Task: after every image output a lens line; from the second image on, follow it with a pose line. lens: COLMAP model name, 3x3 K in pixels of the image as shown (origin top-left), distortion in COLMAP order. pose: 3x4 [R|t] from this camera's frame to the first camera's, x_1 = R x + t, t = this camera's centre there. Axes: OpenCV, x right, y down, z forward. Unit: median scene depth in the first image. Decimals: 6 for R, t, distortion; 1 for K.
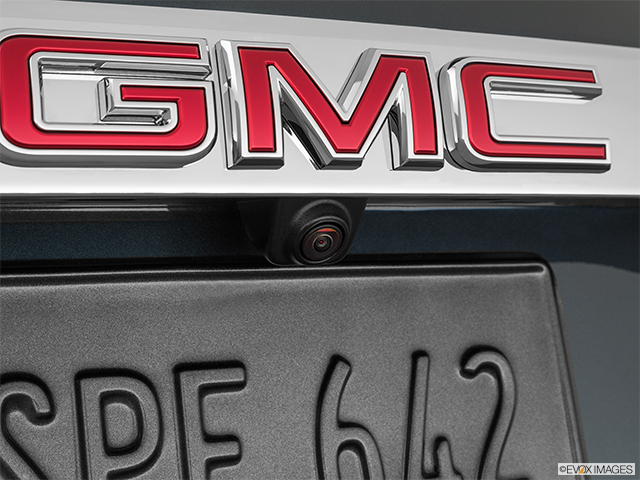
lens RADIAL K [[1142.7, 0, 317.8], [0, 1142.7, 236.7], [0, 0, 1]] dist [0.032329, 0.000000]
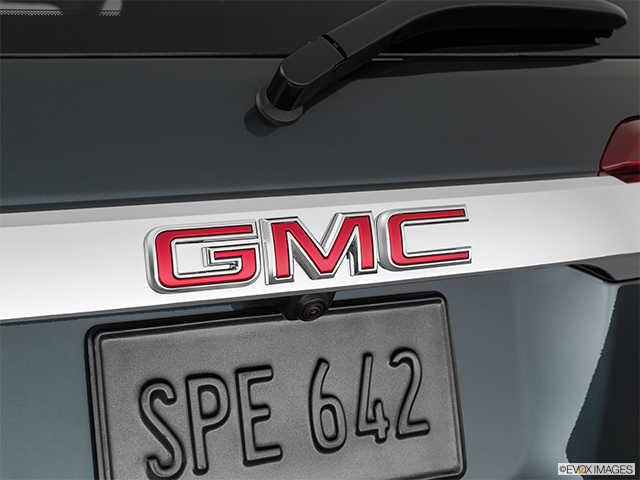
lens RADIAL K [[1090.9, 0, 320.4], [0, 1090.9, 242.9], [0, 0, 1]] dist [0.079902, 0.000000]
pose [[0.999918, 0.012462, 0.002804, 0.008616], [-0.012742, 0.988531, 0.150477, -0.370639], [-0.000896, -0.150501, 0.988610, -0.764894]]
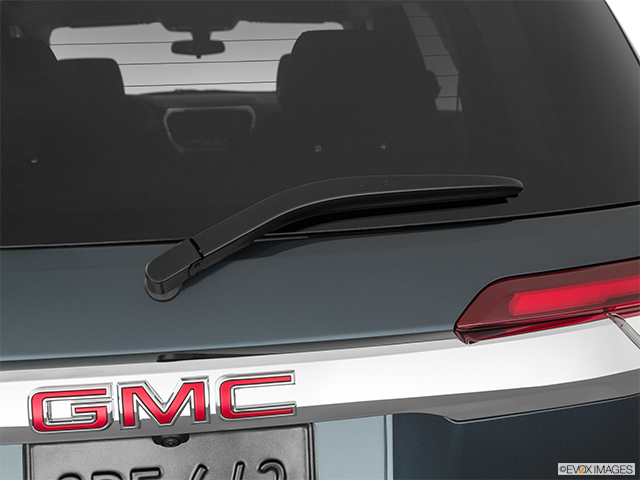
lens RADIAL K [[868.5, 0, 321.4], [0, 868.5, 239.8], [0, 0, 1]] dist [0.048431, 0.000000]
pose [[0.934825, 0.082900, -0.345297, 0.950237], [0.006134, 0.968454, 0.249117, -0.912036], [0.355056, -0.234999, 0.904827, -0.562041]]
